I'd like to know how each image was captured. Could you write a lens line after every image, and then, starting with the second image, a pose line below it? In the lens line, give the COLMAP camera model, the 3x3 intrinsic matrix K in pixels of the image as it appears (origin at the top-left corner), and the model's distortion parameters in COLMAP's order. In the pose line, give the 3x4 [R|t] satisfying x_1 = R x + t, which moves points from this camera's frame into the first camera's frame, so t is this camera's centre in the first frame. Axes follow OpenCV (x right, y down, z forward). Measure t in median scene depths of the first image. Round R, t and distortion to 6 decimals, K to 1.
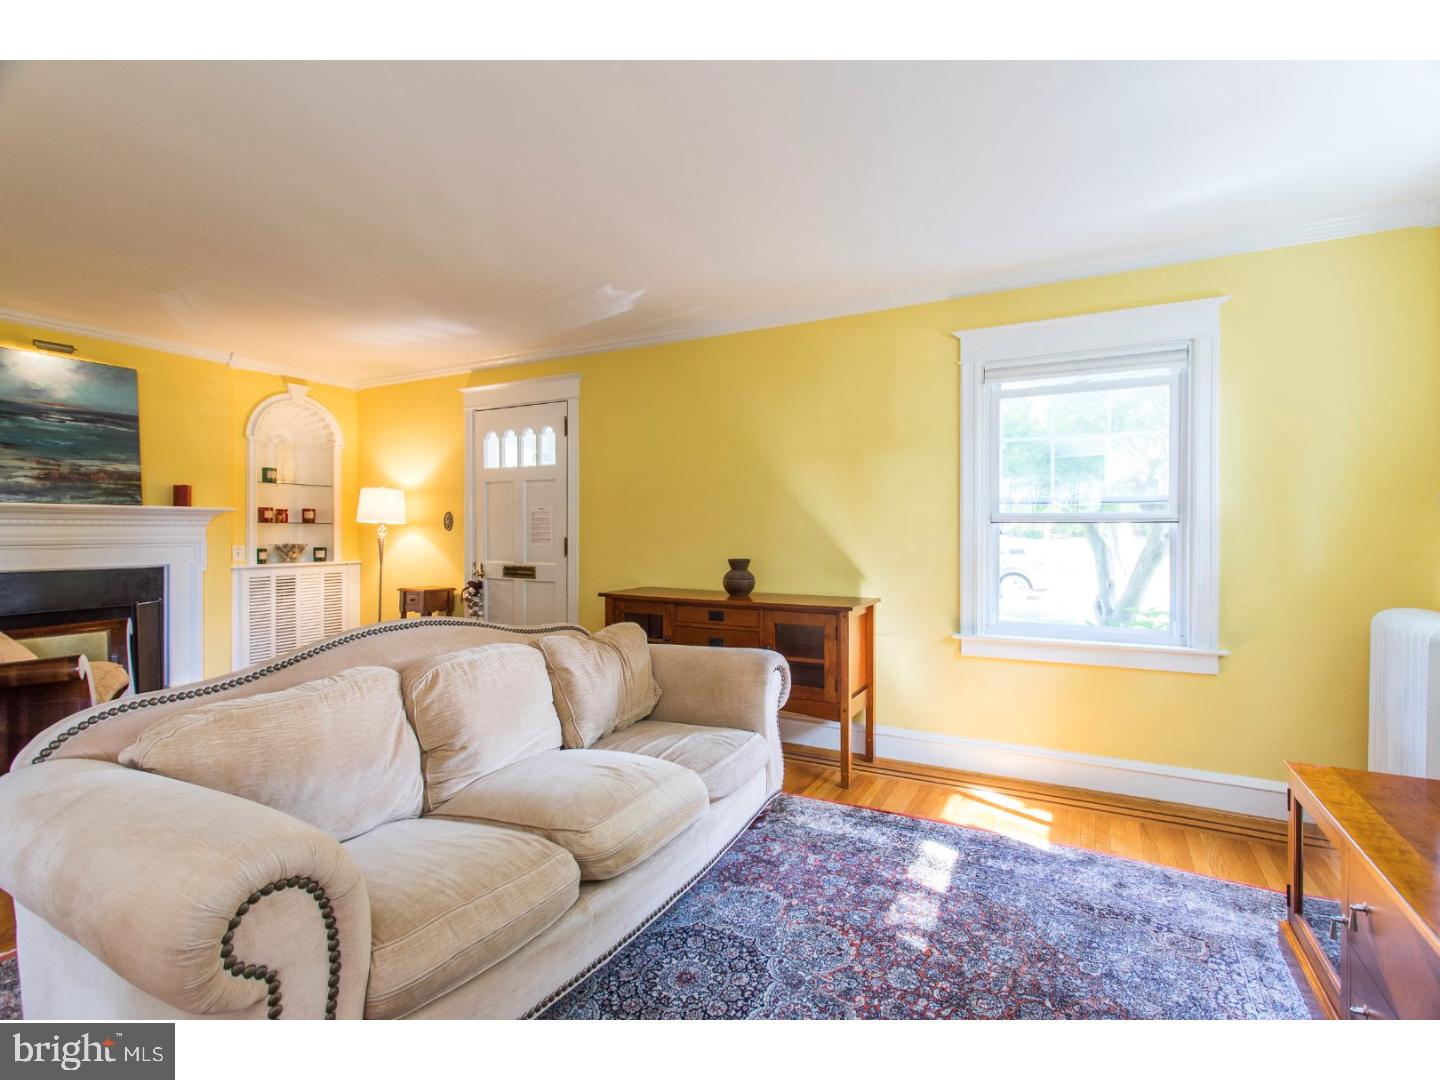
lens RADIAL K [[687.6, 0, 718.4], [0, 687.6, 533.2], [0, 0, 1]] dist [-0.002236, 0.000170]
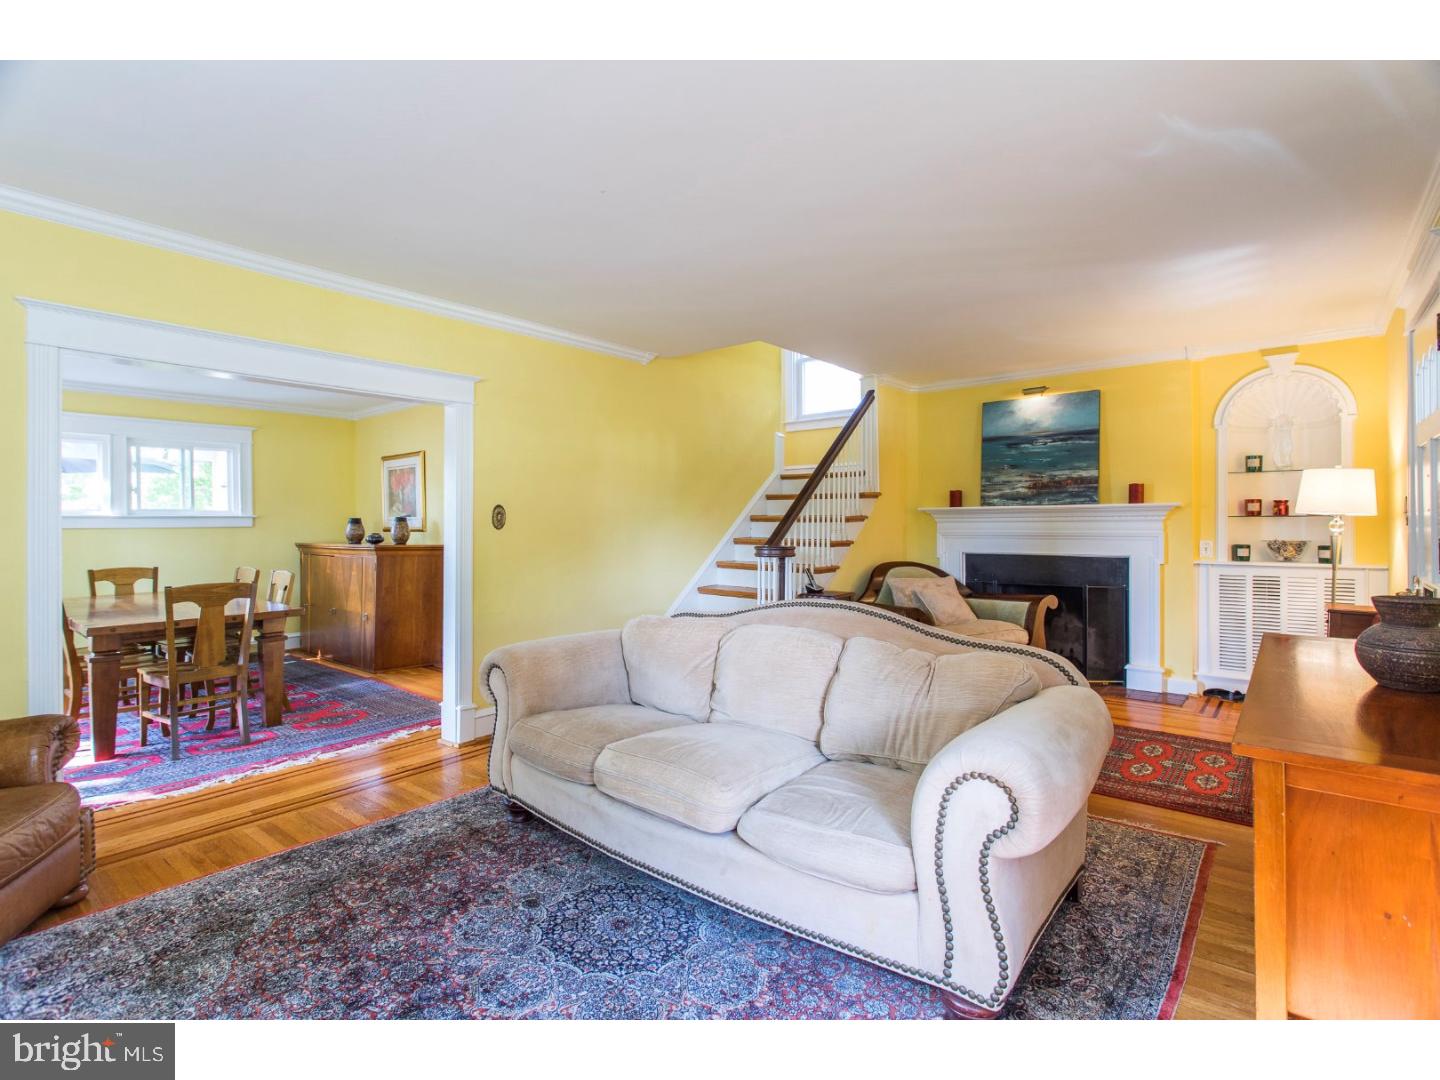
lens RADIAL K [[687.6, 0, 730.8], [0, 687.6, 528.5], [0, 0, 1]] dist [-0.002236, 0.000170]
pose [[-0.187115, 0.002961, -0.982334, 0.447747], [-0.002649, 0.999990, 0.003519, -0.000861], [0.982334, 0.003261, -0.187106, 0.610867]]
